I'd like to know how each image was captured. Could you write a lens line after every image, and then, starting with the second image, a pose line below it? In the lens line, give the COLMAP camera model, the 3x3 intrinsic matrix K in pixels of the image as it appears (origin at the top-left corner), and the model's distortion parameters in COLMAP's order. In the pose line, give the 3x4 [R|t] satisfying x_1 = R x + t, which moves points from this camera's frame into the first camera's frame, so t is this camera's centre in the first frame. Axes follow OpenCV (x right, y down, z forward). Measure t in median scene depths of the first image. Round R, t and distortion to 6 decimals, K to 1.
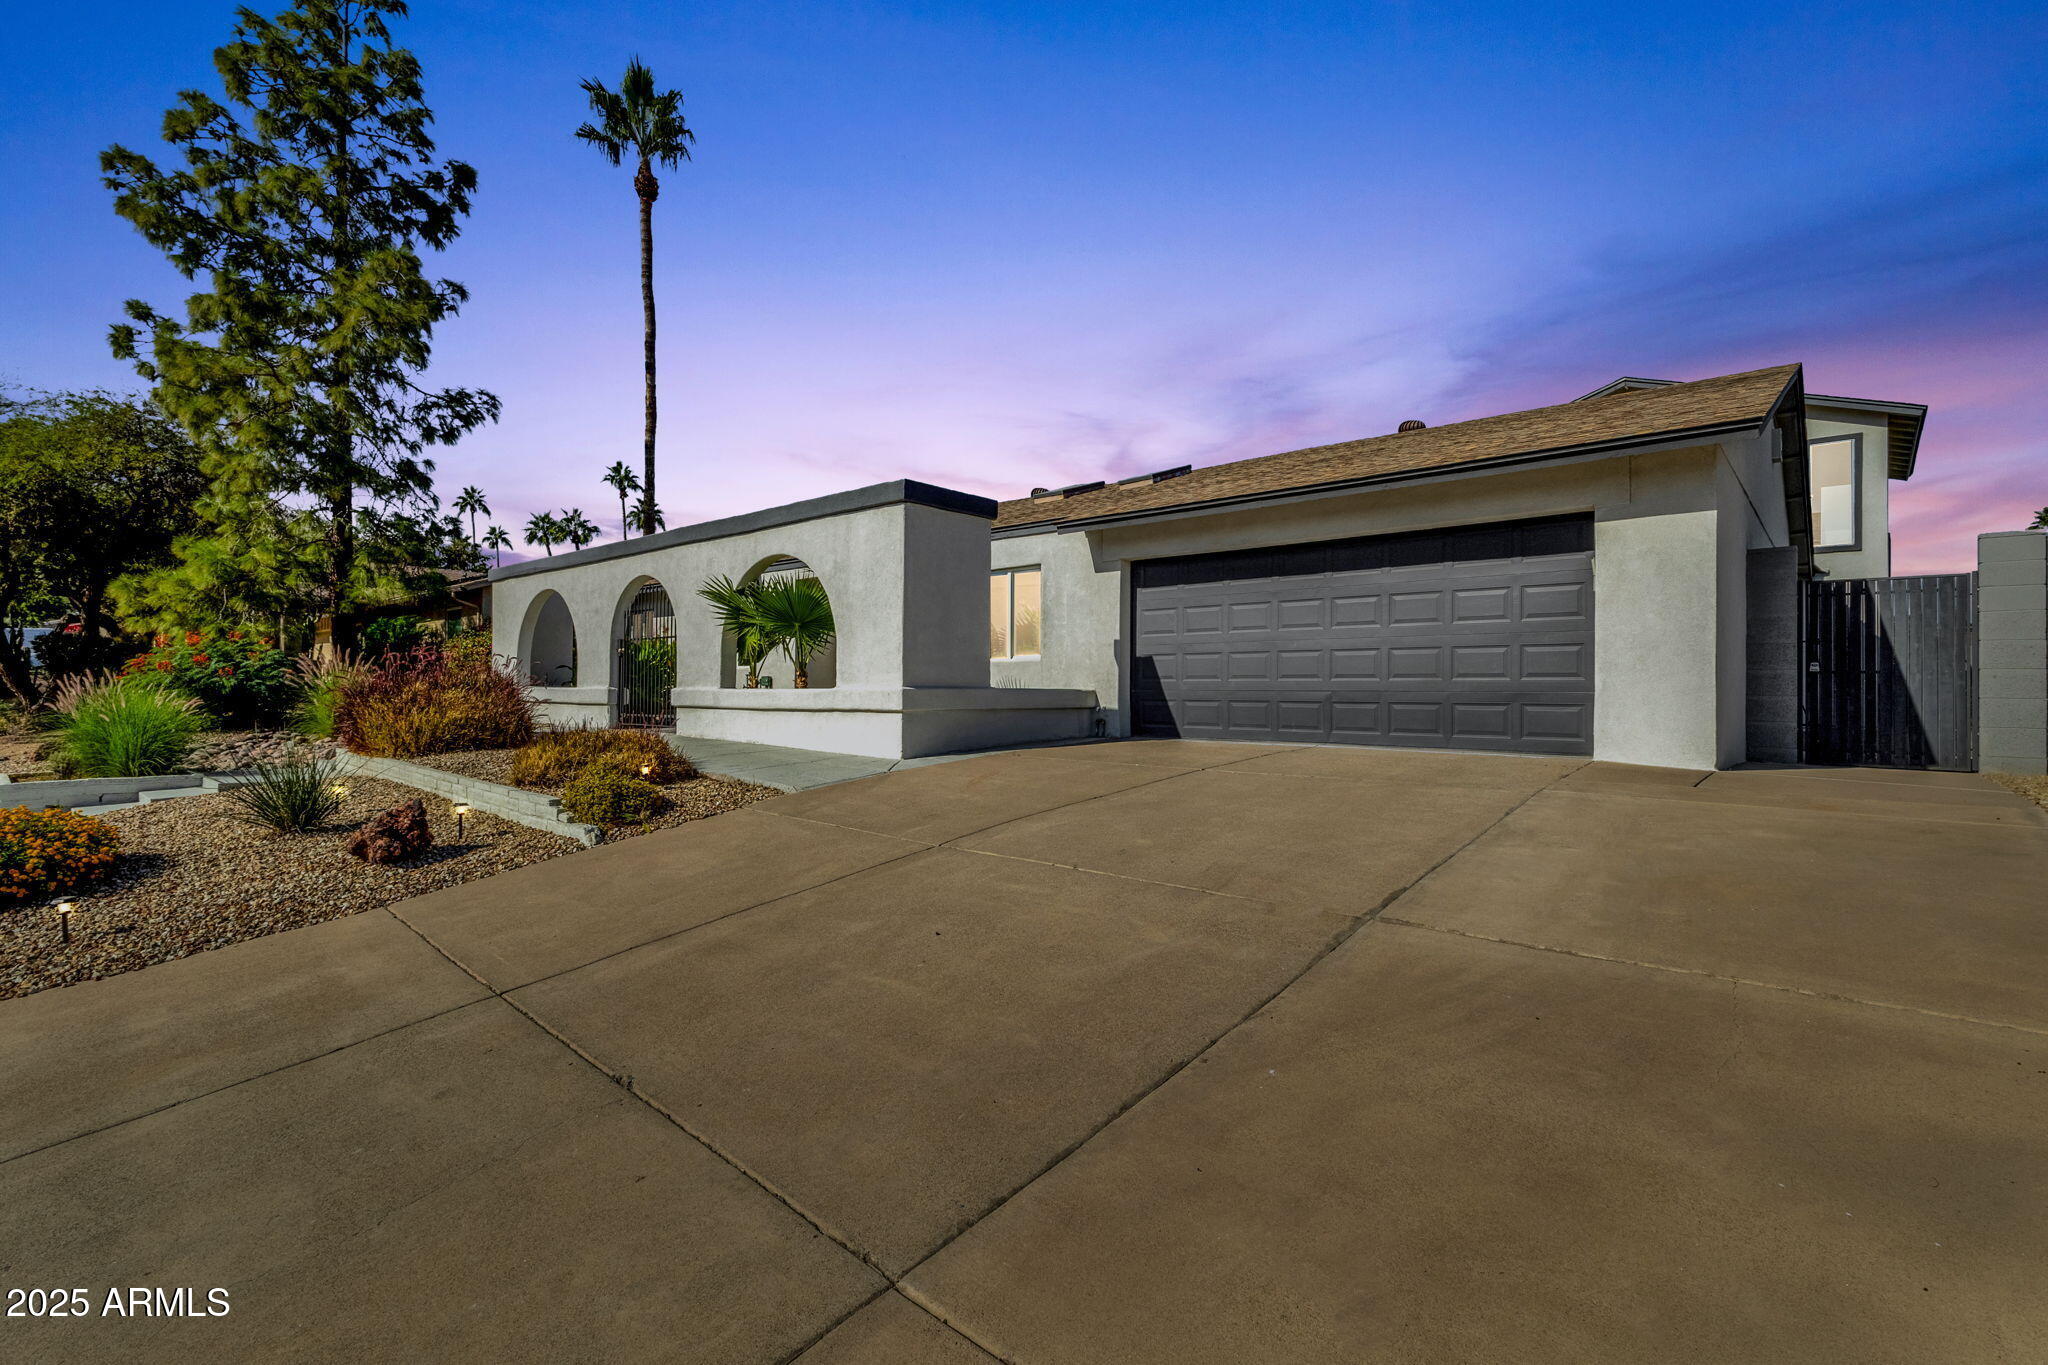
lens RADIAL K [[932.4, 0, 1025.9], [0, 932.4, 675.4], [0, 0, 1]] dist [-0.005637, -0.000671]
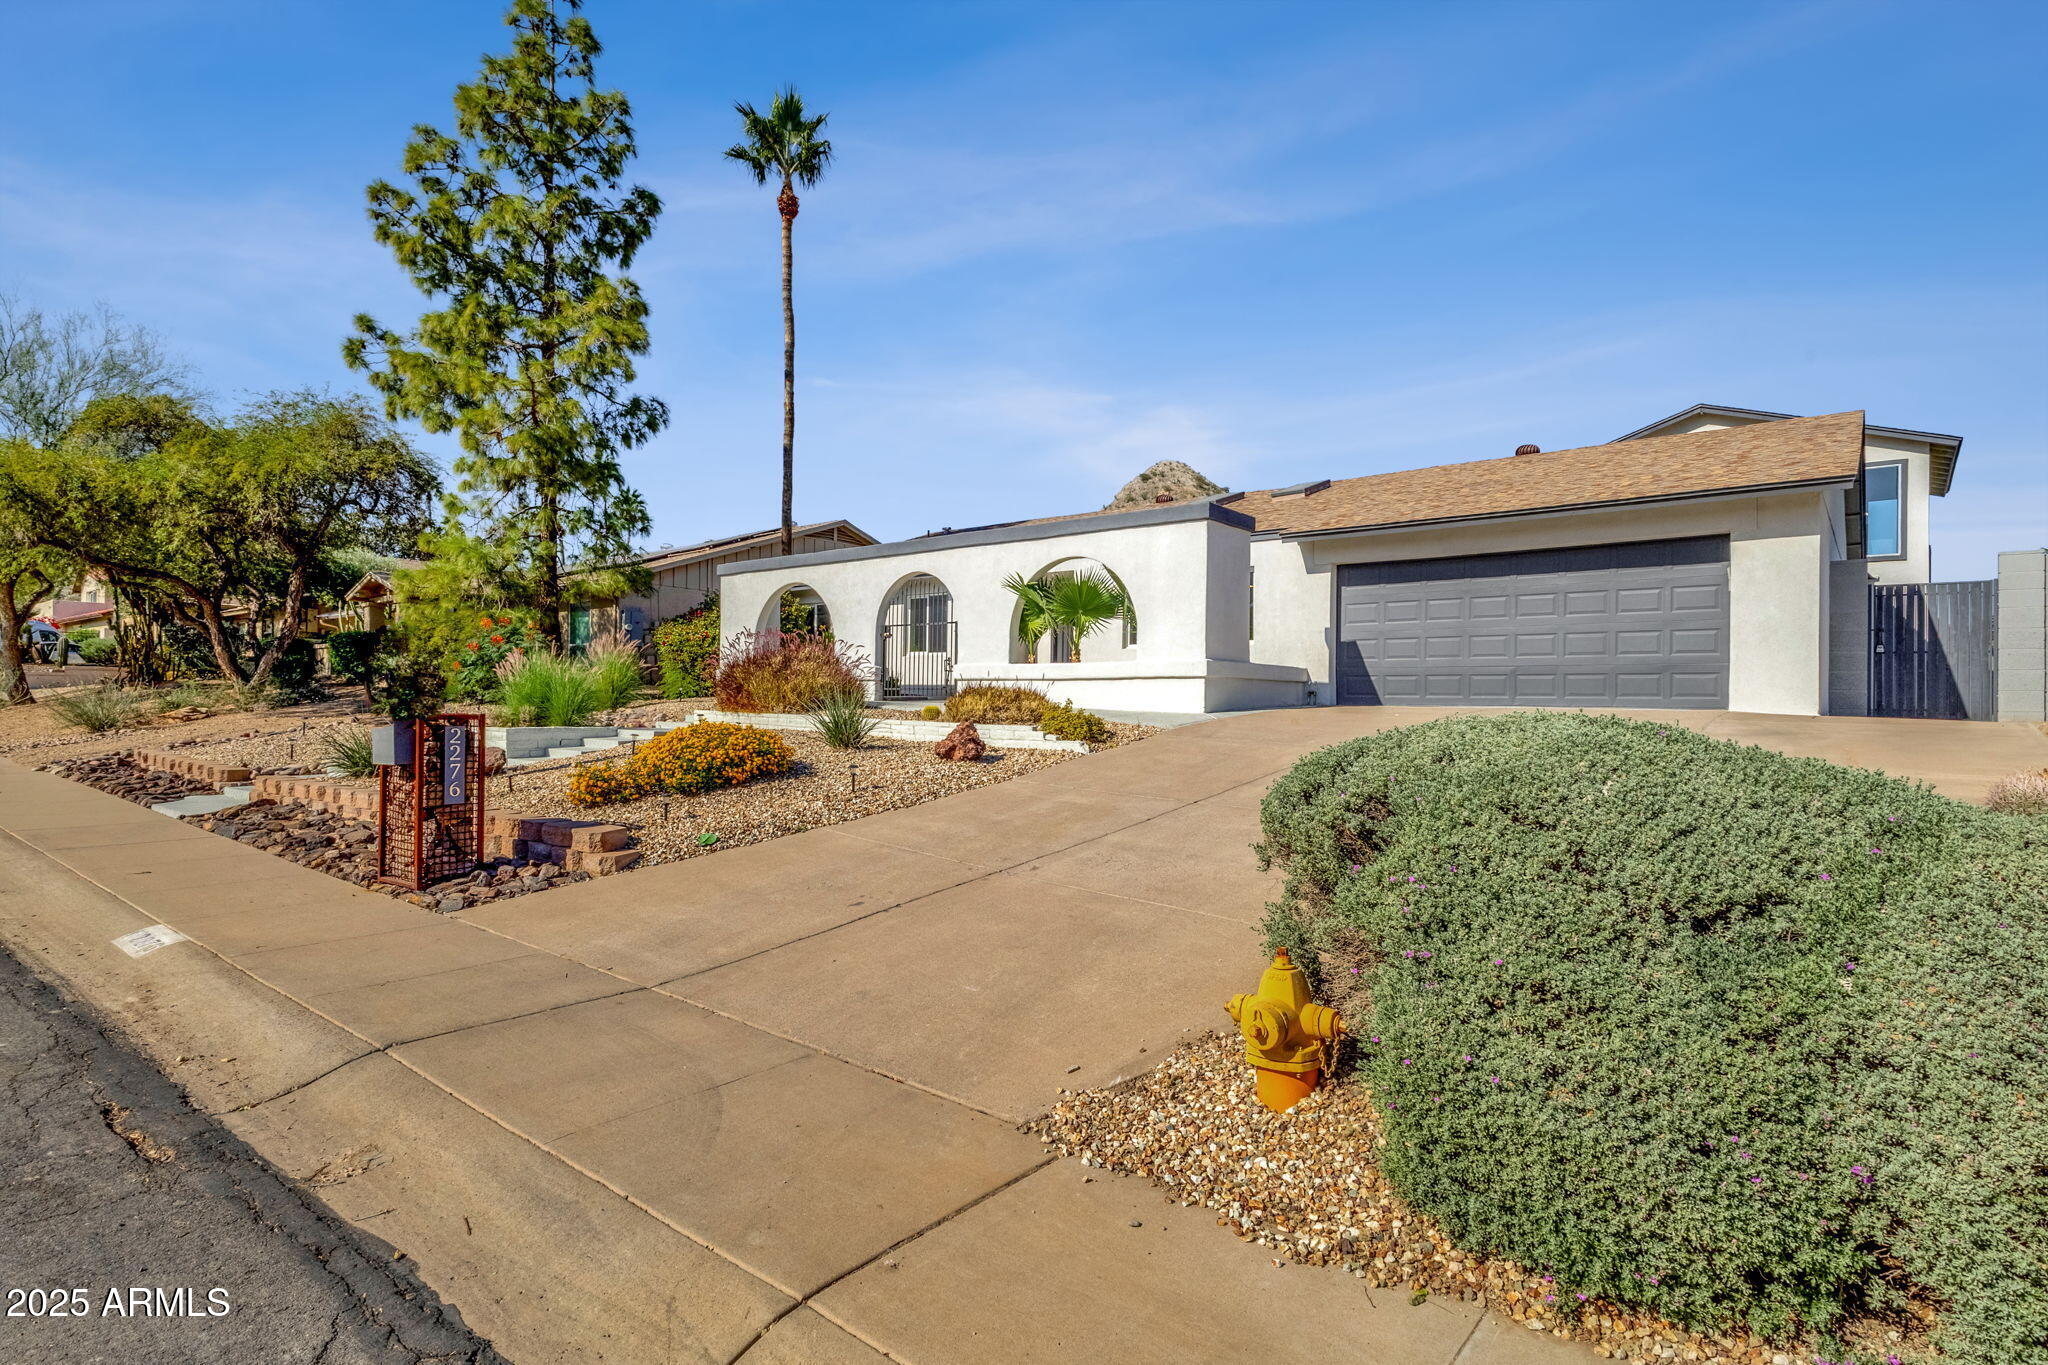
lens RADIAL K [[1016.5, 0, 1024.0], [0, 1016.5, 682.5], [0, 0, 1]] dist [-0.002056, -0.000515]
pose [[0.999600, 0.006377, 0.027553, -0.383250], [-0.006384, 0.999980, 0.000158, 0.041927], [-0.027551, -0.000334, 0.999620, -0.388364]]
